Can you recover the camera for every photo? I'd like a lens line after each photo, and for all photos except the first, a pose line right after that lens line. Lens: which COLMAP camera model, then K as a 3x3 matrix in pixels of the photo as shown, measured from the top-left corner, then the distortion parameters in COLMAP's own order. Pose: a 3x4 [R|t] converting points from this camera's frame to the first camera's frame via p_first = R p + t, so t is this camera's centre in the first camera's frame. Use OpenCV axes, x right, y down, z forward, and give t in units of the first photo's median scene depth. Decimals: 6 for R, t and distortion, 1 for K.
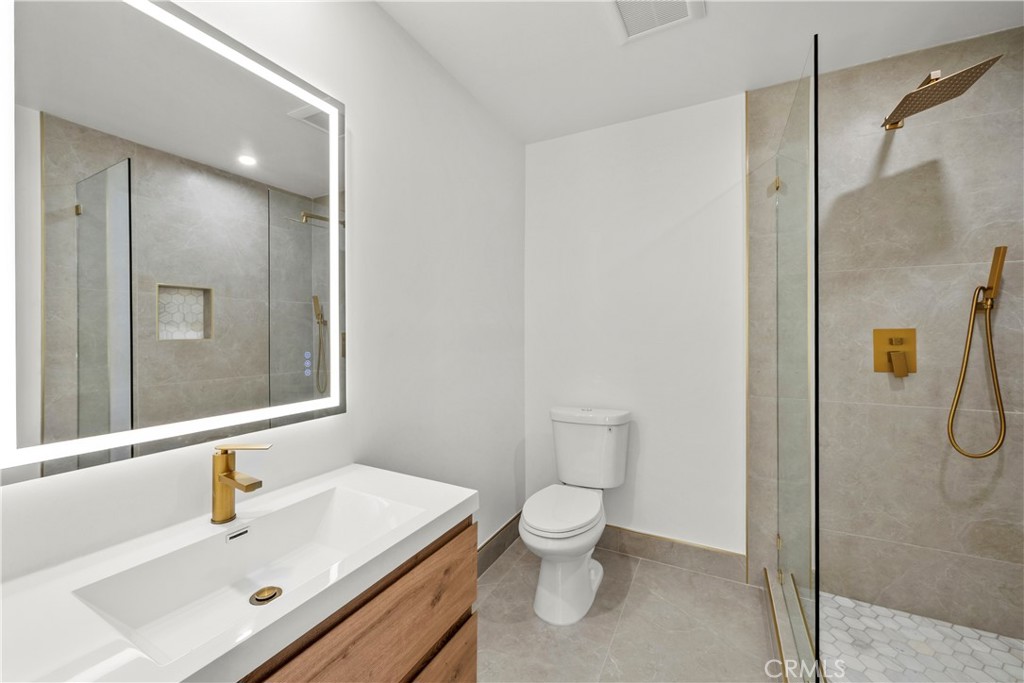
lens RADIAL K [[401.8, 0, 509.8], [0, 401.8, 339.4], [0, 0, 1]] dist [-0.001135, 0.000123]
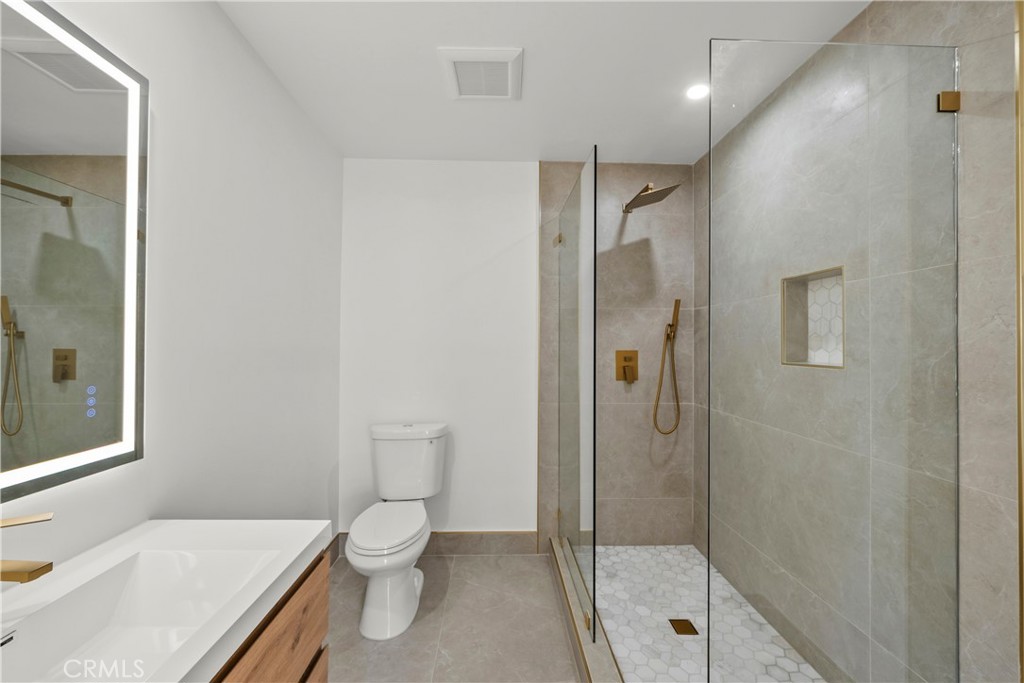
lens RADIAL K [[401.4, 0, 503.8], [0, 401.4, 349.0], [0, 0, 1]] dist [-0.000394, 0.000060]
pose [[0.873475, 0.000829, 0.486868, -0.128061], [0.001255, 0.999991, -0.003953, -0.025451], [-0.486867, 0.004064, 0.873467, -0.043935]]
